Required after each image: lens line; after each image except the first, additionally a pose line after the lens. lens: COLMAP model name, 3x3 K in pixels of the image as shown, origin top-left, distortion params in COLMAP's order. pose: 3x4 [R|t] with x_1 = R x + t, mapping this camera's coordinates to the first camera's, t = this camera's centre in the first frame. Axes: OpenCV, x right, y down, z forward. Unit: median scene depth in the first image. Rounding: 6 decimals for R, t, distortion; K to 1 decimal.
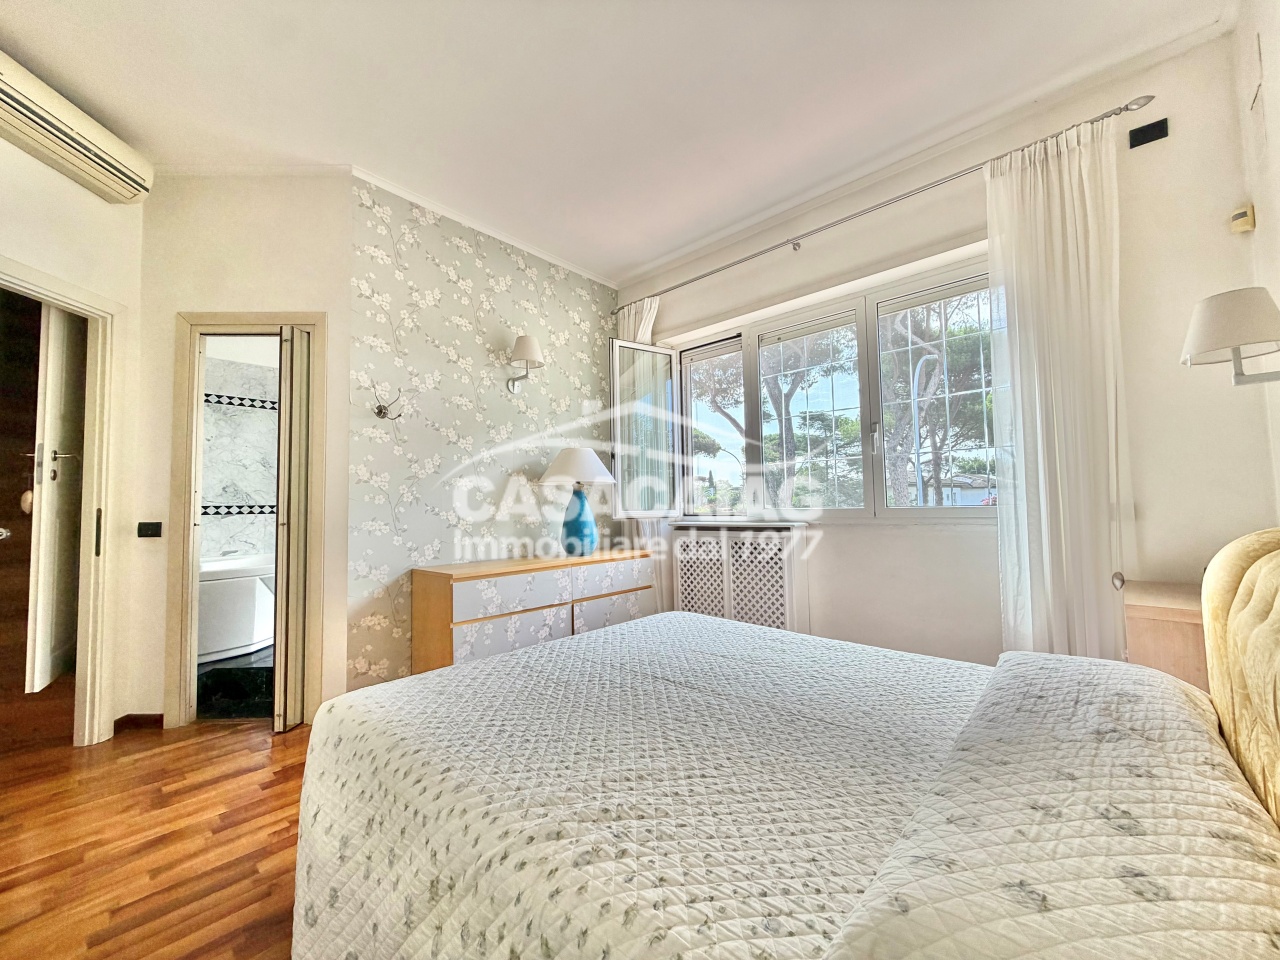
lens RADIAL K [[508.4, 0, 640.0], [0, 508.4, 480.0], [0, 0, 1]] dist [-0.000902, -0.000176]
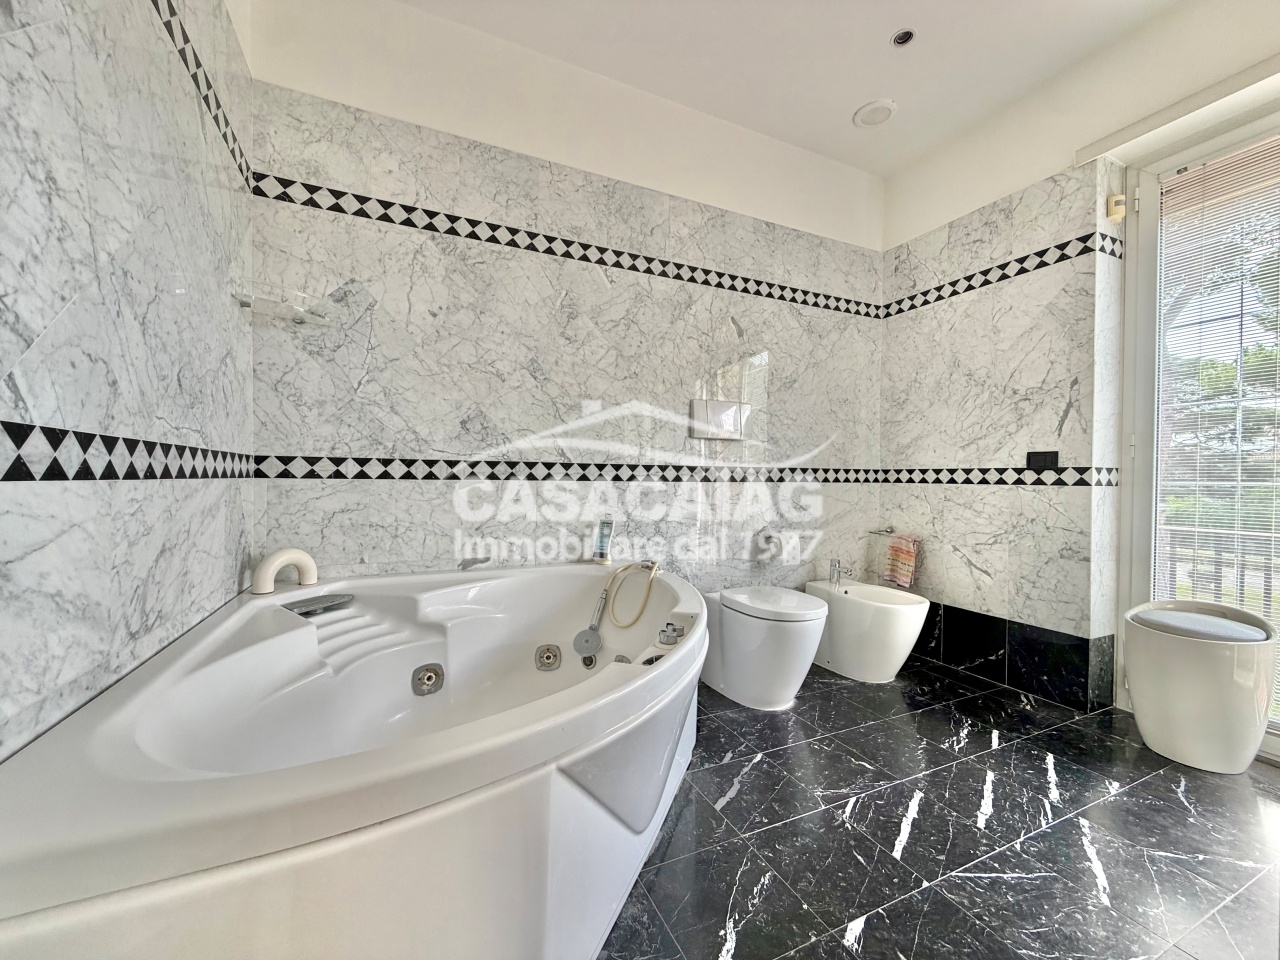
lens RADIAL K [[511.8, 0, 637.7], [0, 511.8, 479.6], [0, 0, 1]] dist [-0.000935, 0.000511]
pose [[0.924969, 0.034008, -0.378517, -0.494904], [-0.010573, 0.997906, 0.063818, 0.036630], [0.379895, -0.055028, 0.923391, 0.628428]]
